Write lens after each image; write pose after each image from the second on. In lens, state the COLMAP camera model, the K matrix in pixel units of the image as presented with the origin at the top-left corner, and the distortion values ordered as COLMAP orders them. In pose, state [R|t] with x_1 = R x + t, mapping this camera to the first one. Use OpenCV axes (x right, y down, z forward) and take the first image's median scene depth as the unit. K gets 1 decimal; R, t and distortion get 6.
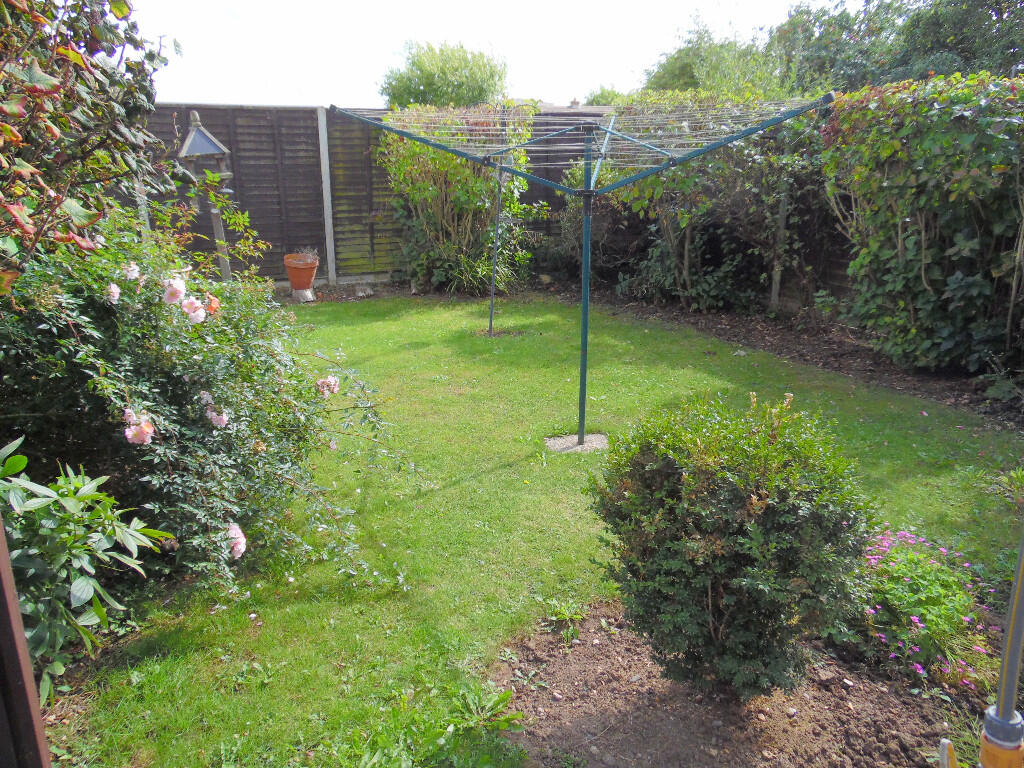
lens RADIAL K [[787.0, 0, 512.0], [0, 787.0, 384.0], [0, 0, 1]] dist [0.047964, 0.002078]
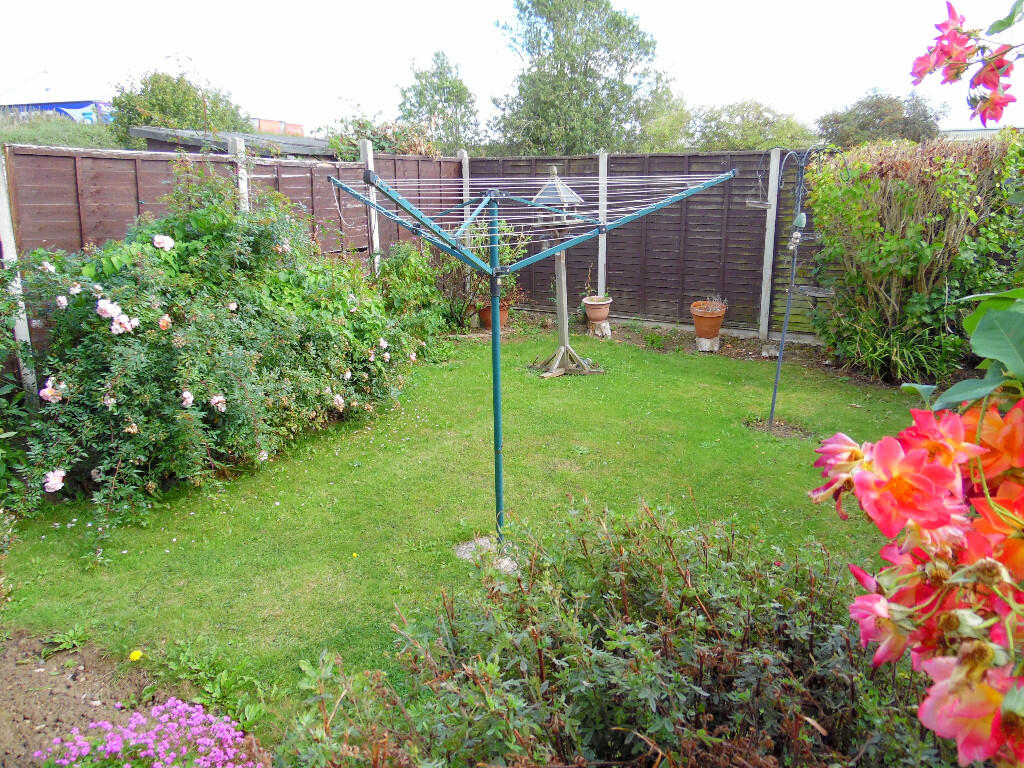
lens RADIAL K [[795.6, 0, 512.0], [0, 795.6, 384.0], [0, 0, 1]] dist [0.032946, 0.008370]
pose [[0.548726, 0.205261, -0.810412, 0.380031], [-0.231735, 0.968749, 0.088458, -0.091361], [0.803242, 0.139262, 0.579144, 0.240773]]
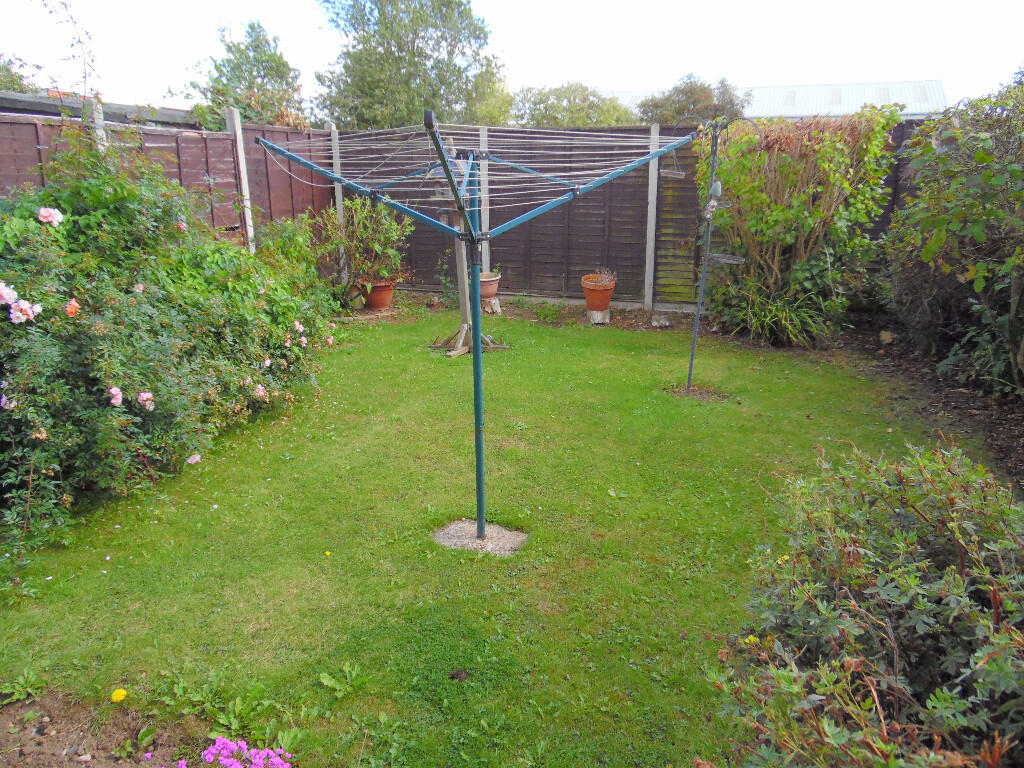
lens RADIAL K [[787.0, 0, 512.0], [0, 787.0, 384.0], [0, 0, 1]] dist [0.047964, 0.002078]
pose [[0.715083, 0.188389, -0.673176, 0.317153], [-0.195503, 0.978469, 0.066152, -0.070381], [0.671144, 0.084304, 0.736518, 0.200097]]
